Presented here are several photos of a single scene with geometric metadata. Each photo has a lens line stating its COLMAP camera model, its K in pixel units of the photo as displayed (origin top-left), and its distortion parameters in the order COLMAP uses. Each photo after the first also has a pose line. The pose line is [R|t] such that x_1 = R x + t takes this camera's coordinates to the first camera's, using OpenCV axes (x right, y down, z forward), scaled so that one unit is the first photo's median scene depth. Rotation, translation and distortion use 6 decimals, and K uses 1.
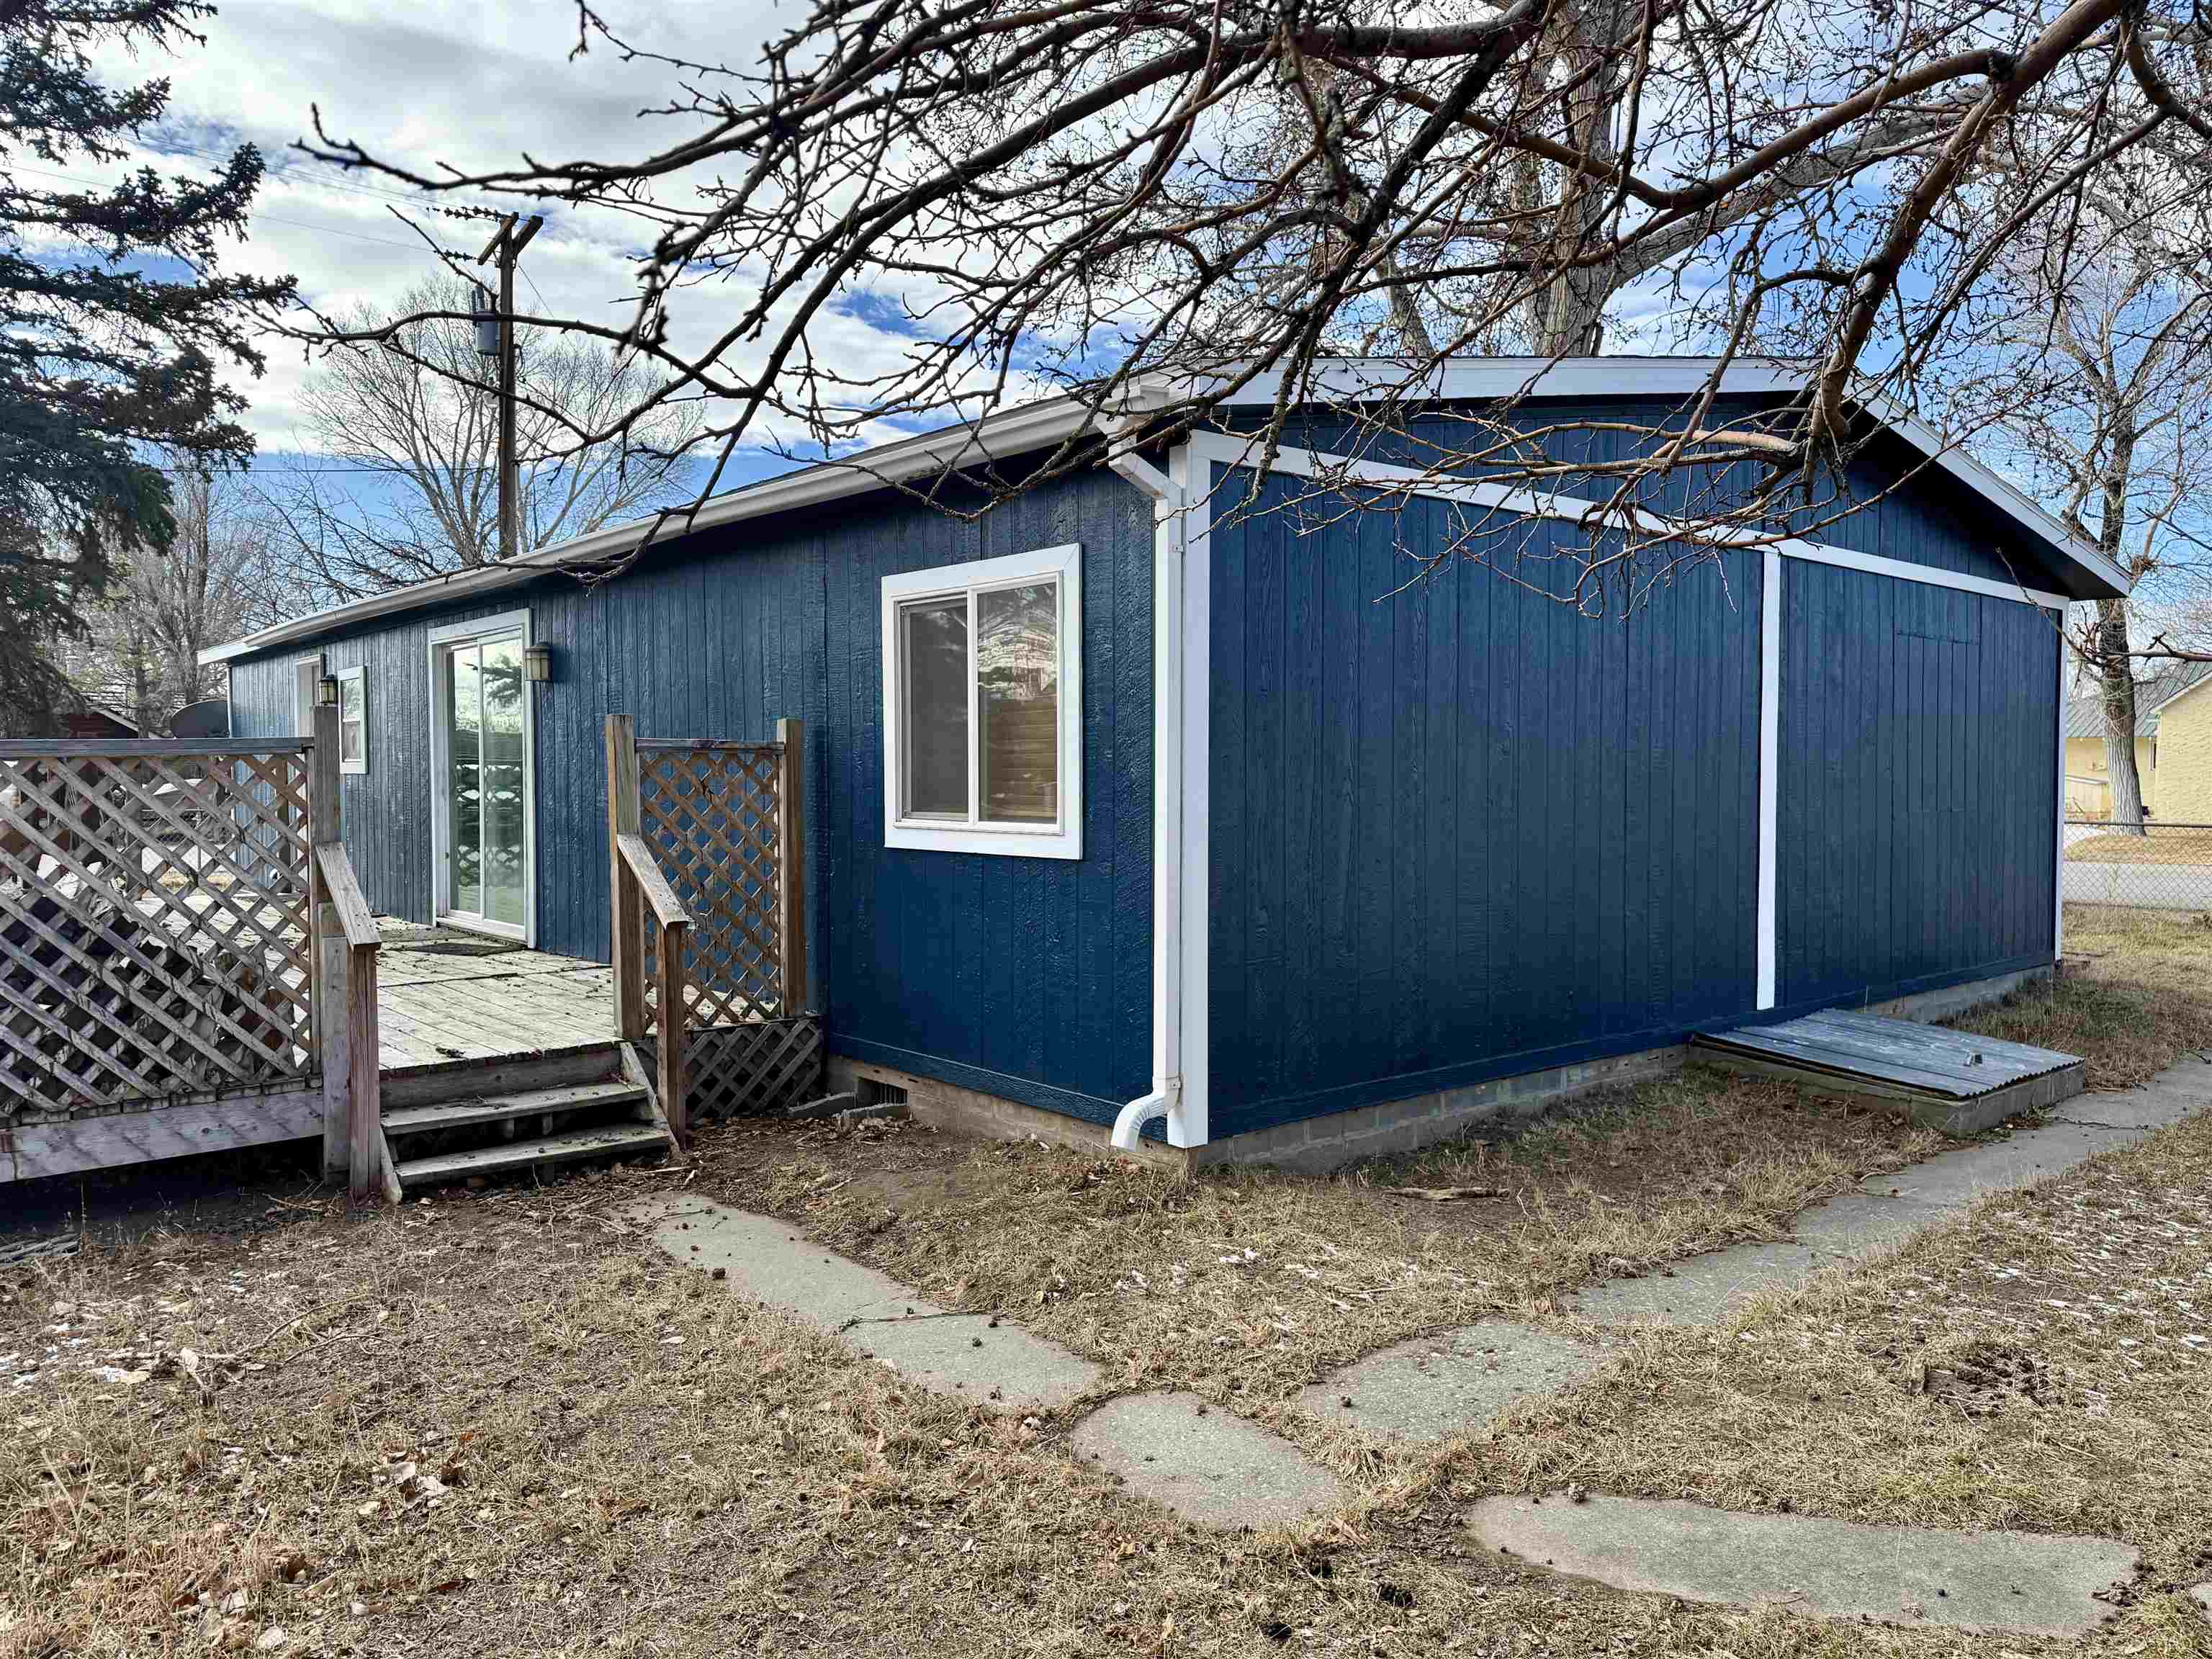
lens RADIAL K [[1570.6, 0, 1104.3], [0, 1570.6, 829.0], [0, 0, 1]] dist [0.051373, -0.051084]
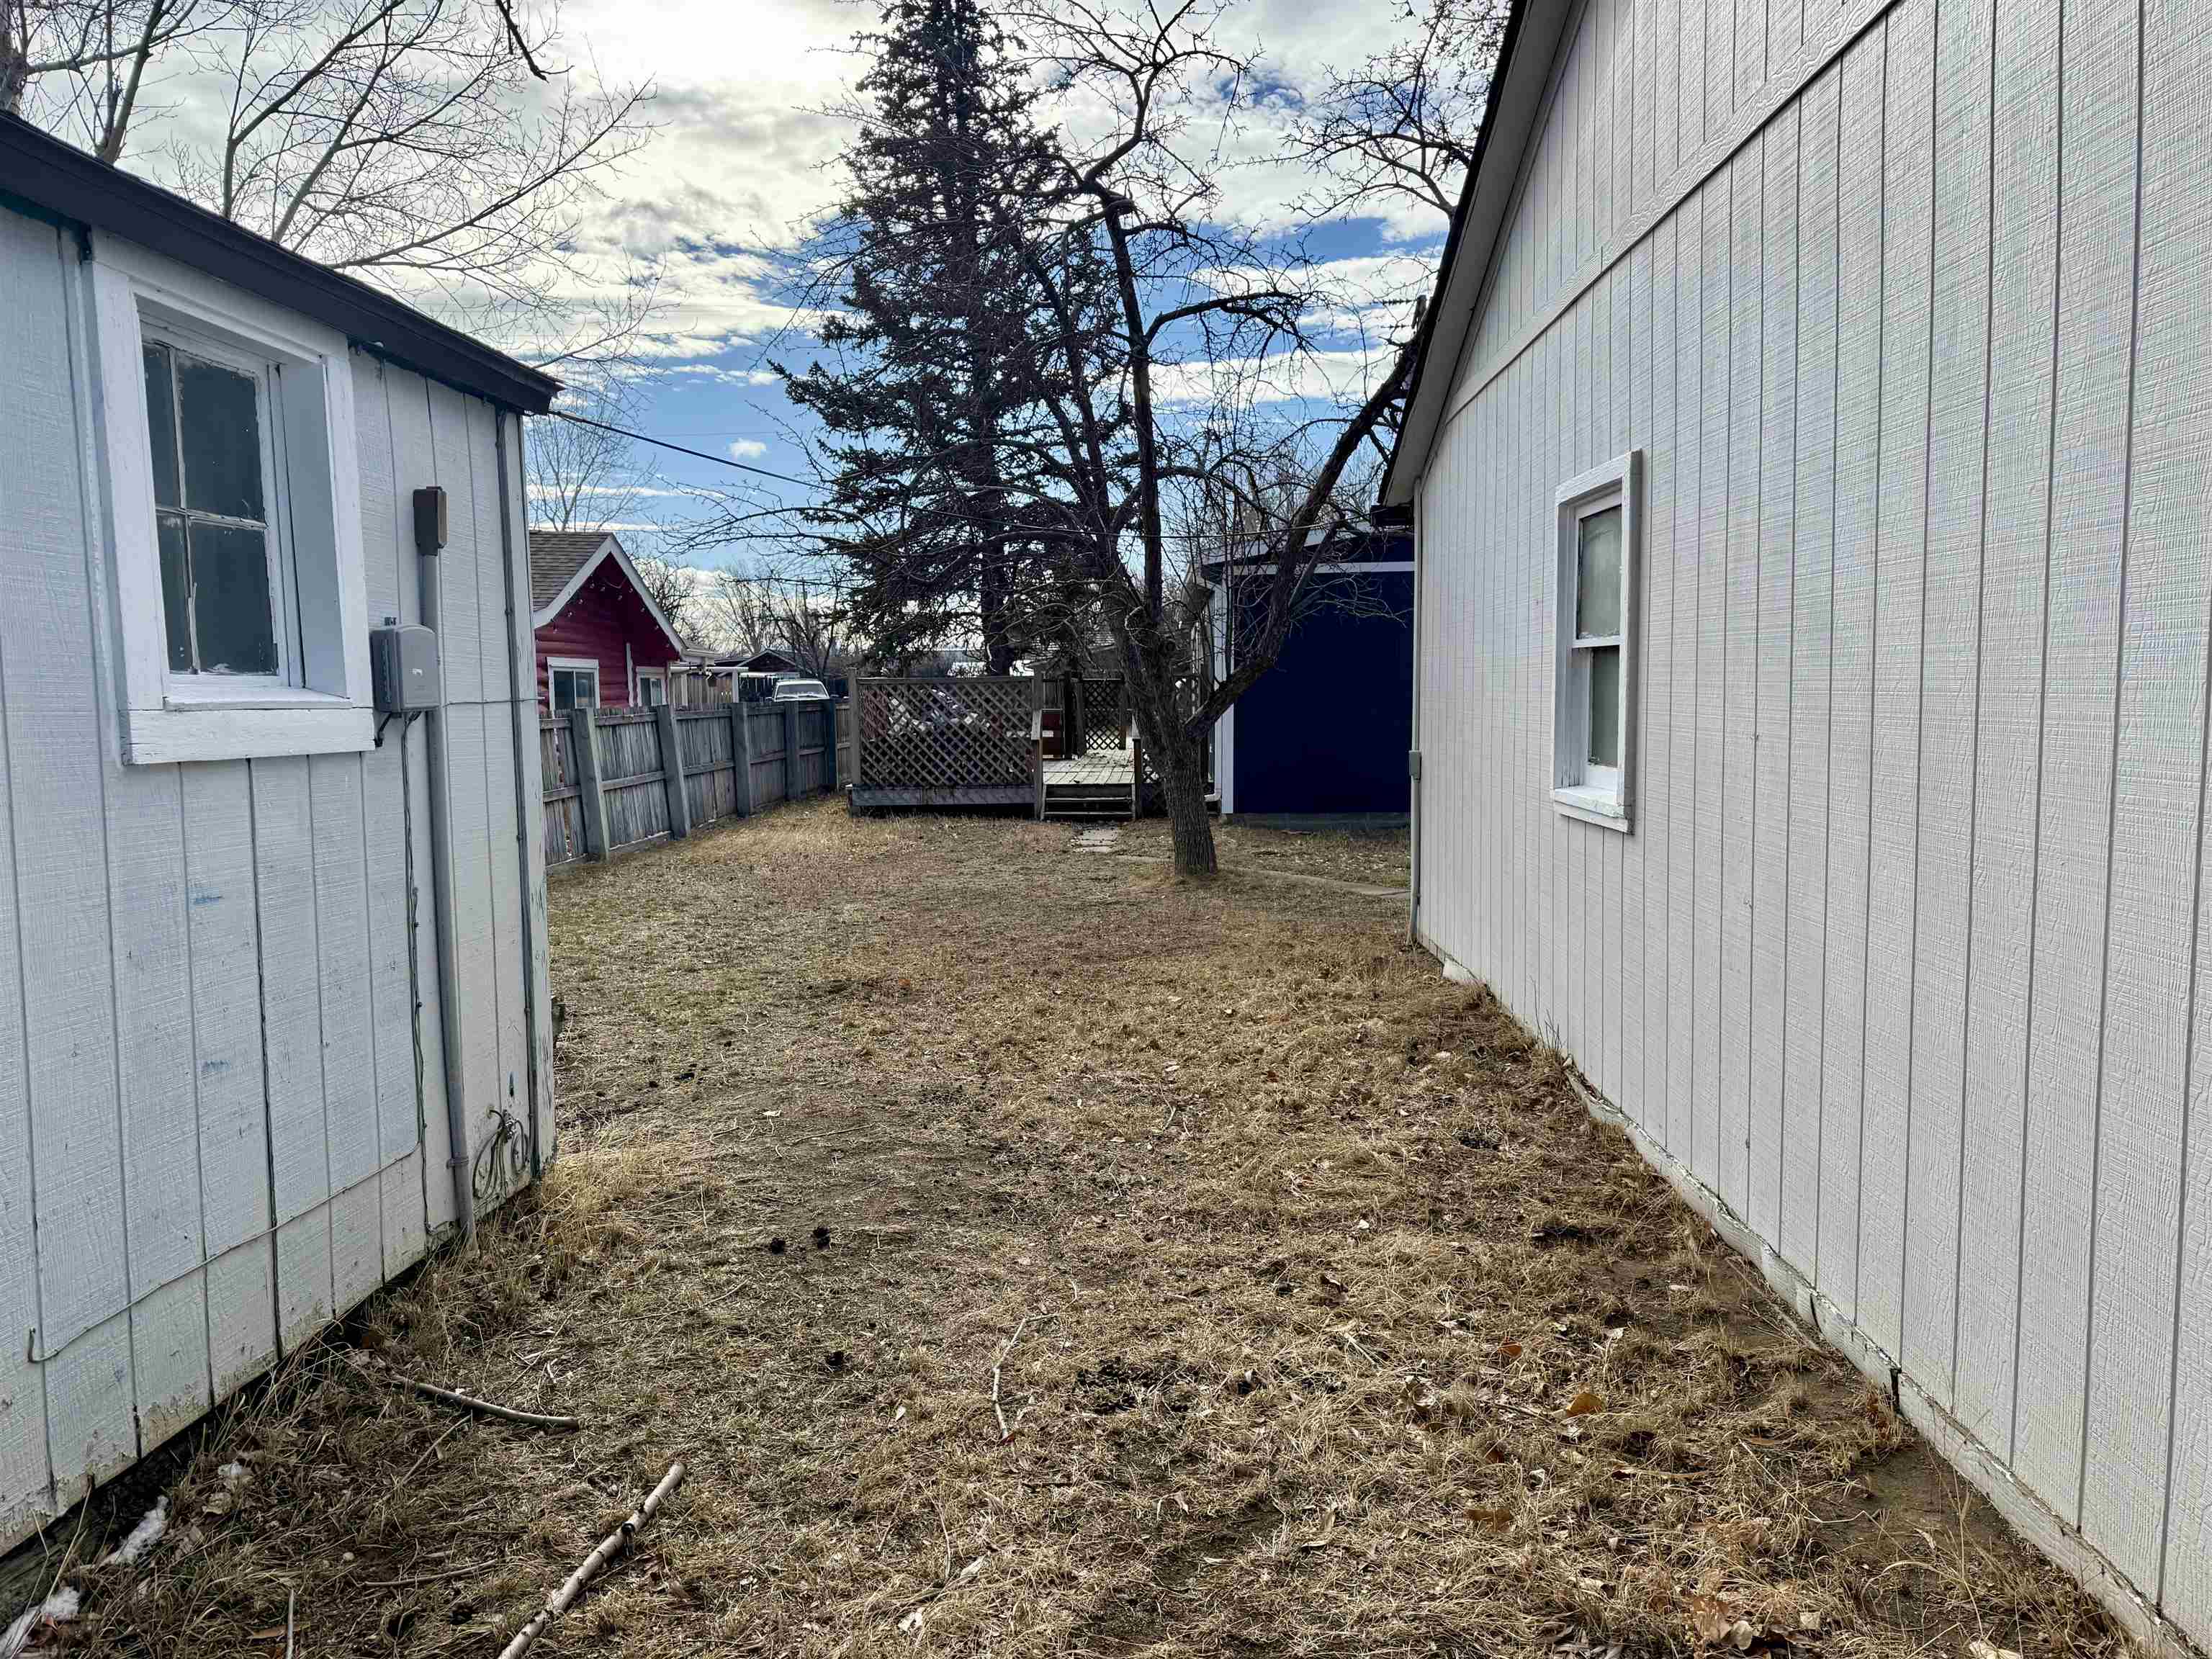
lens RADIAL K [[1570.6, 0, 1106.8], [0, 1570.6, 829.3], [0, 0, 1]] dist [0.051373, -0.051084]
pose [[0.746080, 0.047991, -0.664125, 1.800134], [-0.013584, 0.998289, 0.056878, 0.071742], [0.665718, -0.033414, 0.745455, -1.309146]]
